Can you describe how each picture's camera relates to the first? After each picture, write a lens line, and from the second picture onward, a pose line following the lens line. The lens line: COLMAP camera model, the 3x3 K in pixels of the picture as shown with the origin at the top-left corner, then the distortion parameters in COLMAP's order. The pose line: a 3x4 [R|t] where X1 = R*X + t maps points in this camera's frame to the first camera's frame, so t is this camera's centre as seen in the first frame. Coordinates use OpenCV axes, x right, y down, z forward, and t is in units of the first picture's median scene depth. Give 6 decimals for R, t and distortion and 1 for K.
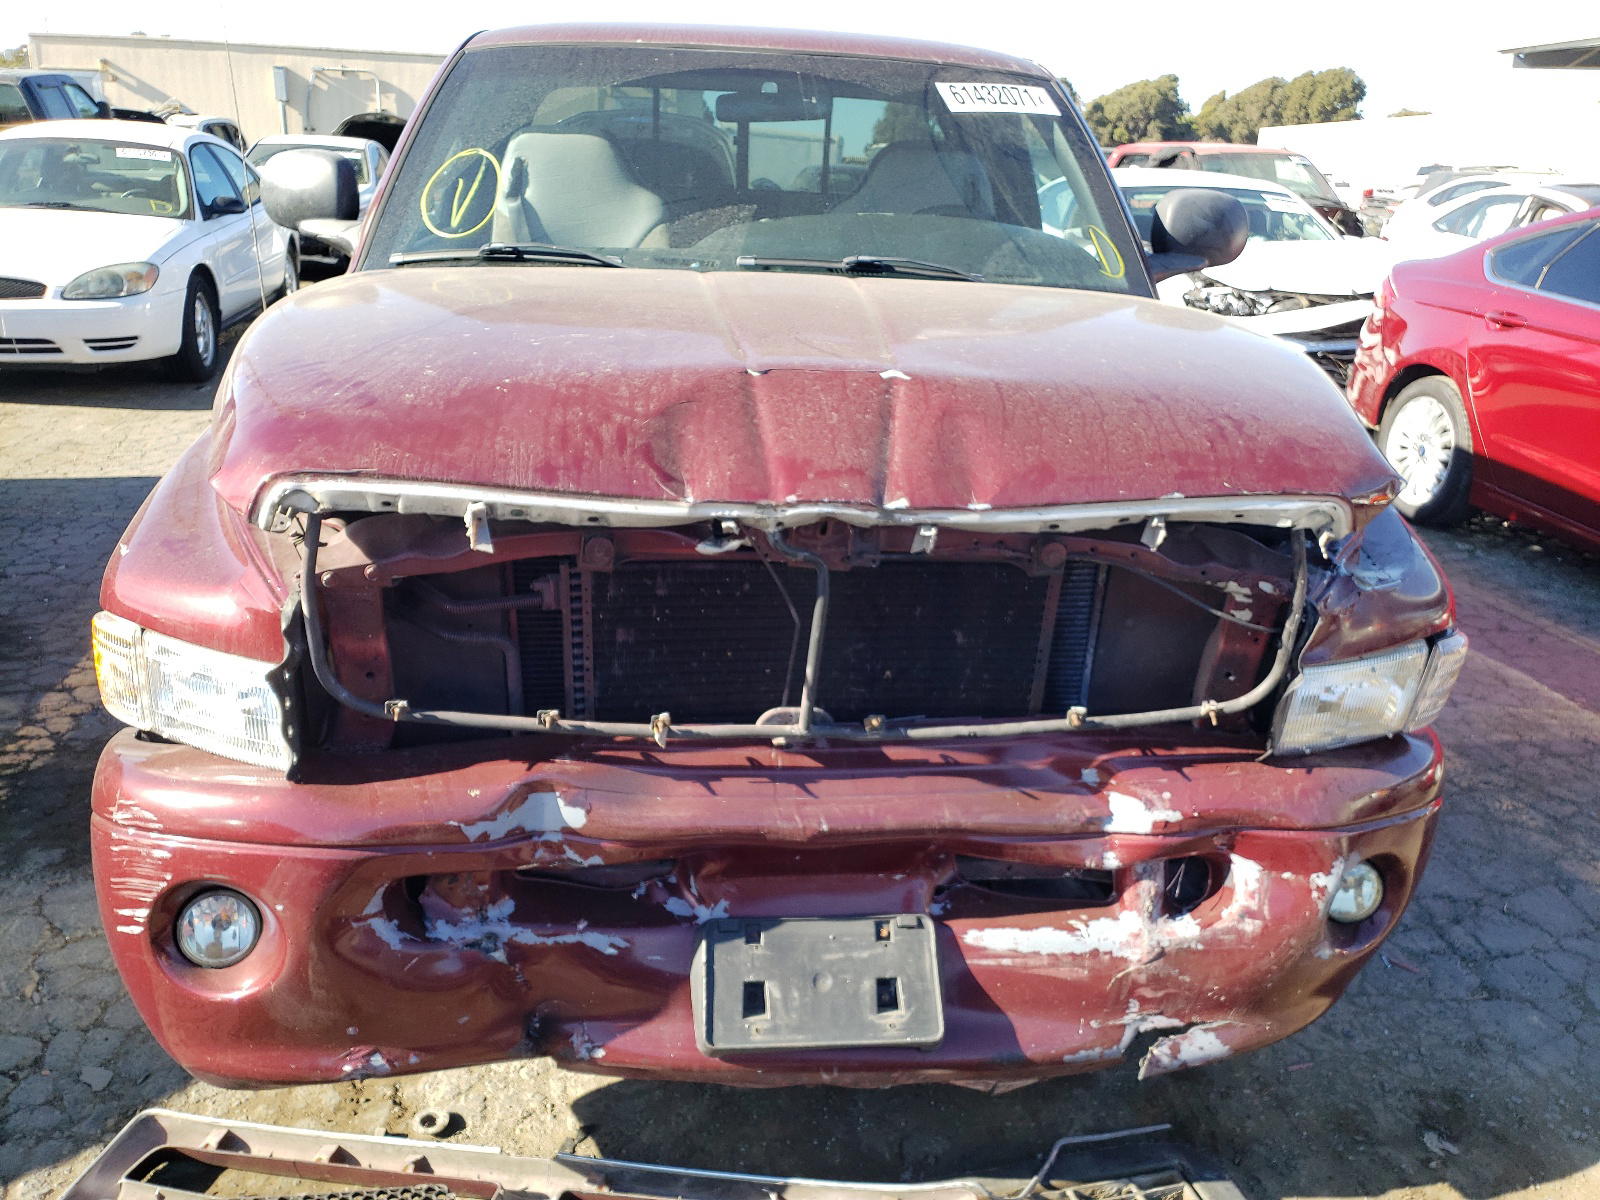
lens RADIAL K [[1230.5, 0, 799.5], [0, 1230.5, 588.9], [0, 0, 1]] dist [0.021393, 0.001511]
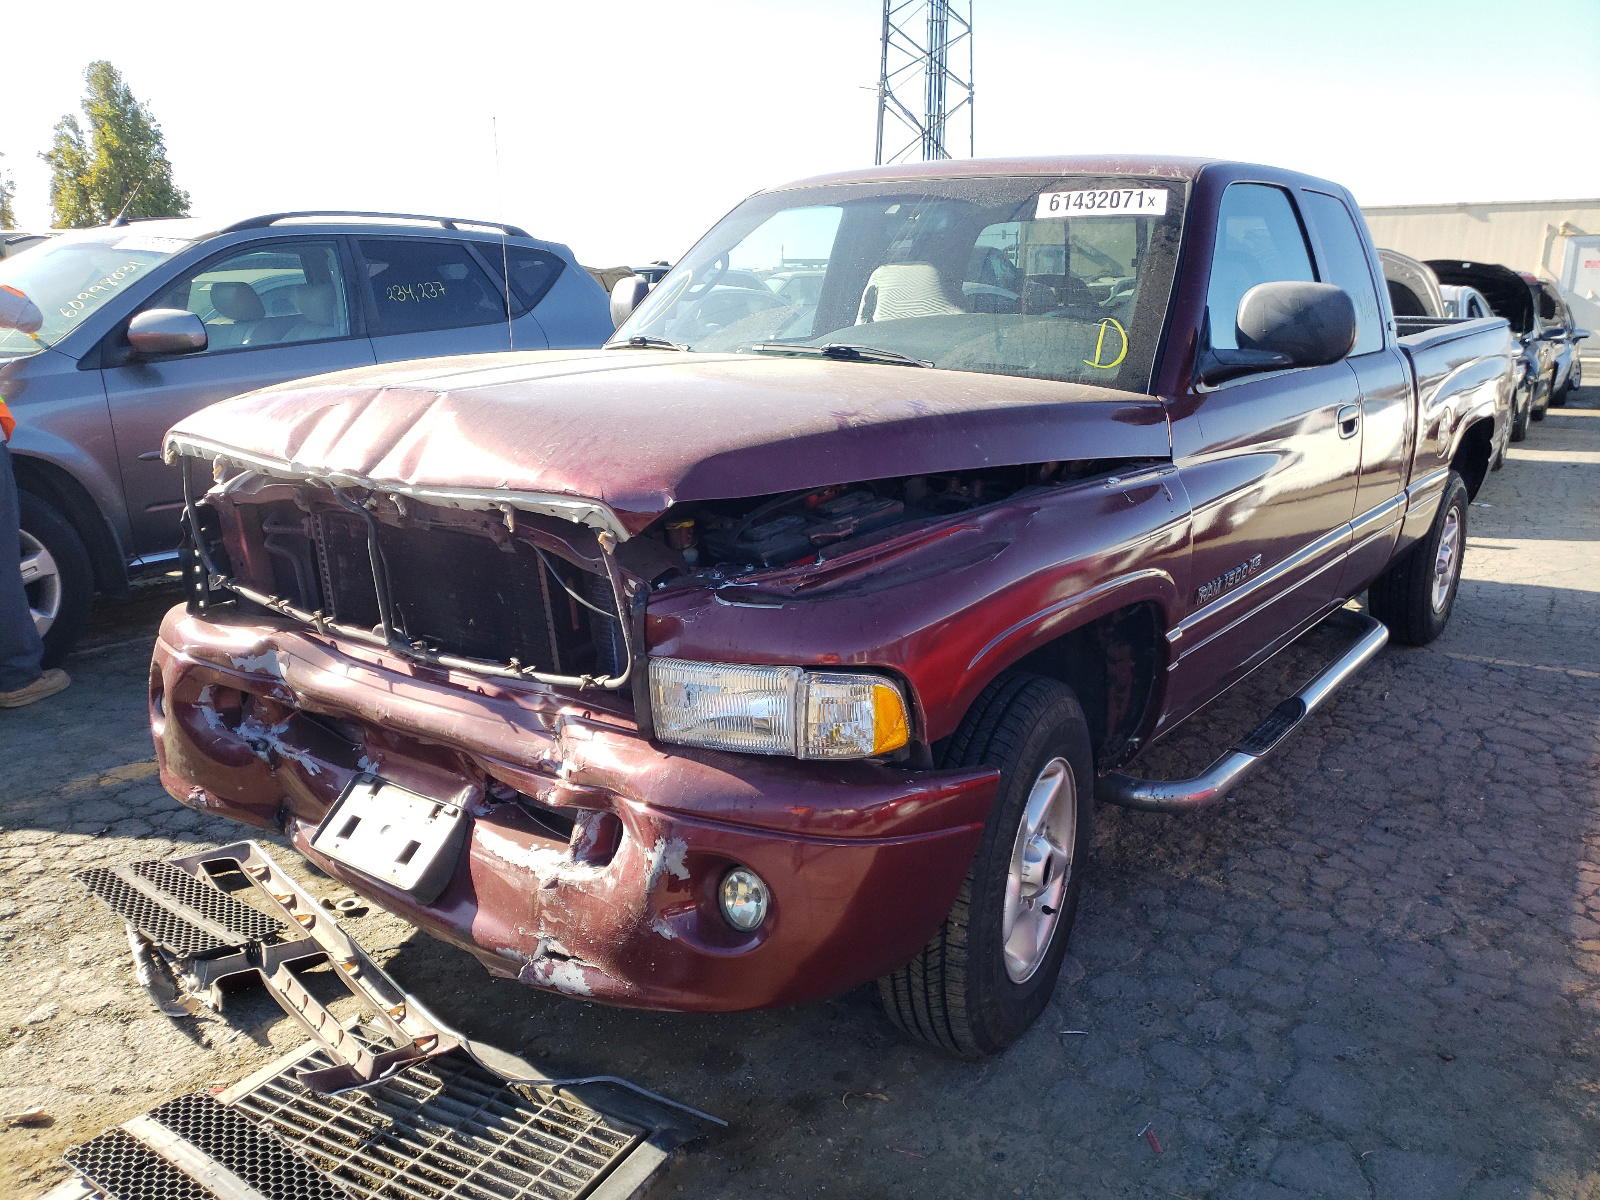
lens RADIAL K [[1230.5, 0, 806.7], [0, 1230.5, 598.7], [0, 0, 1]] dist [0.021393, 0.001511]
pose [[0.742559, 0.126821, -0.657664, 1.215817], [-0.200625, 0.978941, -0.037748, 0.022876], [0.639027, 0.159974, 0.752365, 0.217881]]
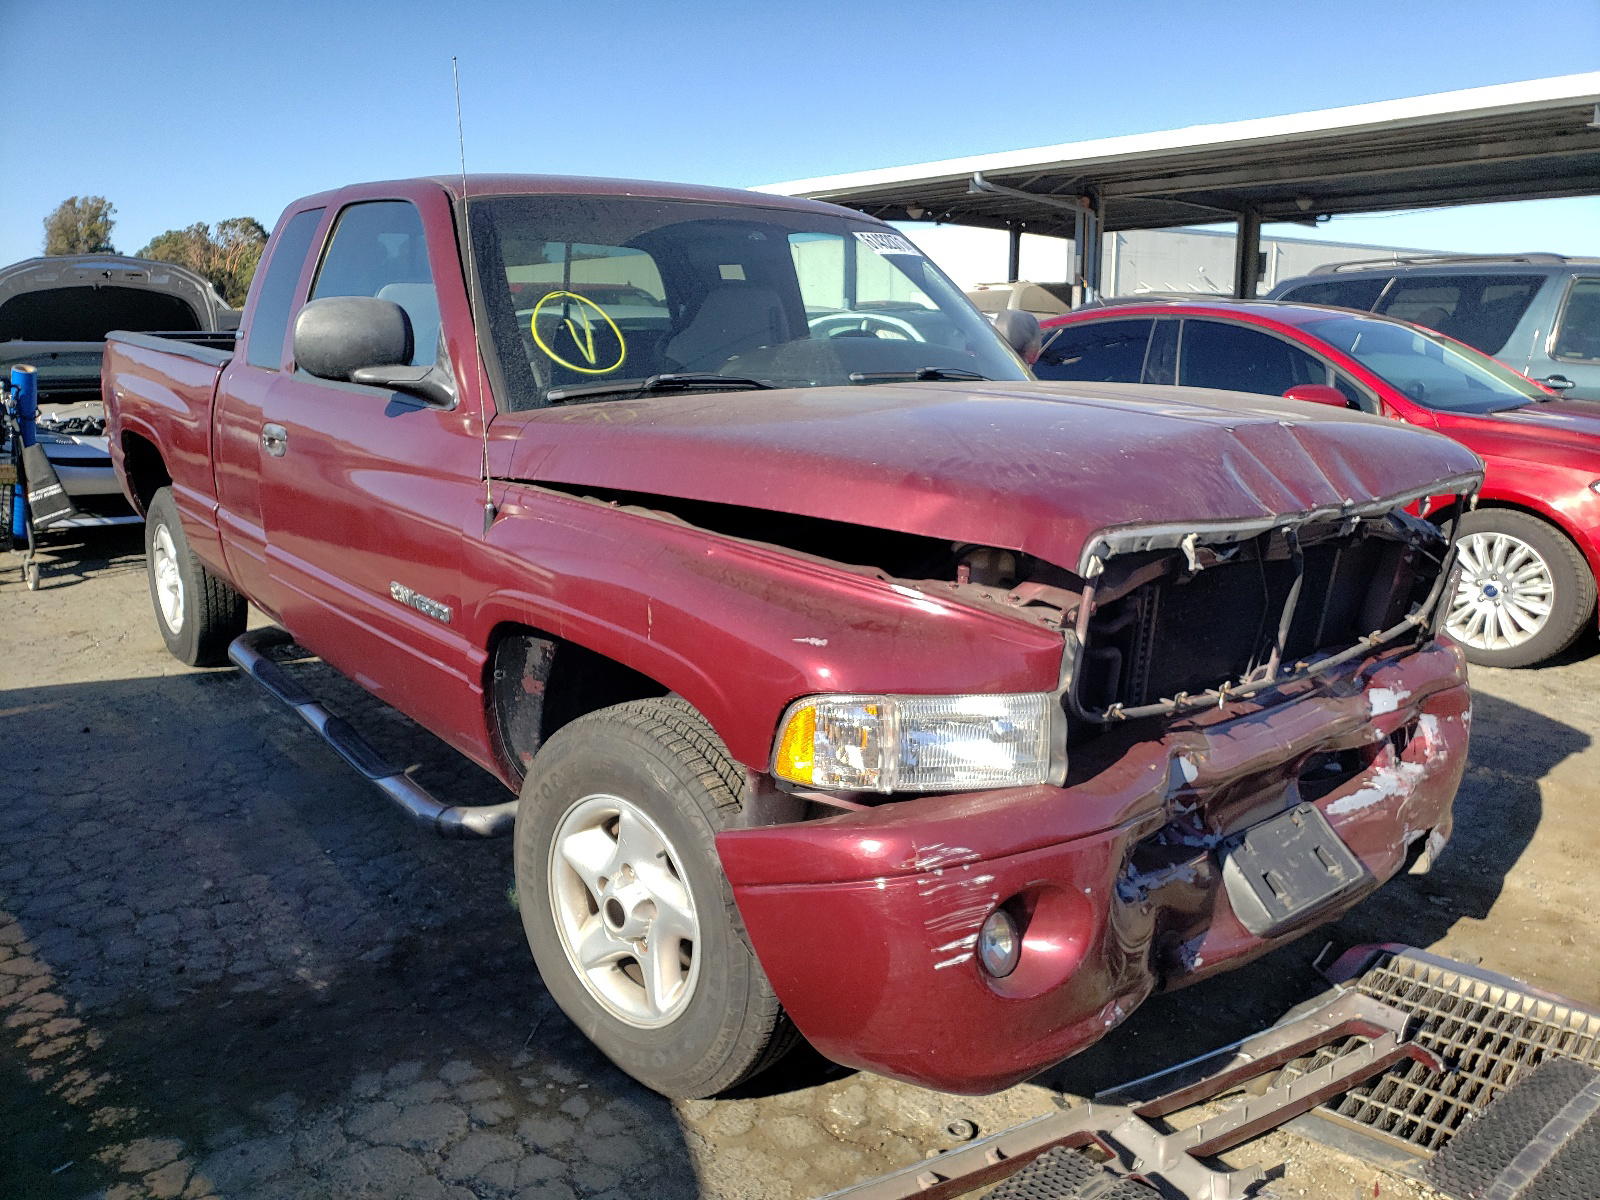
lens RADIAL K [[1230.5, 0, 810.6], [0, 1230.5, 606.1], [0, 0, 1]] dist [0.021393, 0.001511]
pose [[0.828854, -0.161255, 0.535722, -1.107170], [0.209240, 0.977419, -0.029522, -0.033423], [-0.518864, 0.136564, 0.843878, 0.067887]]
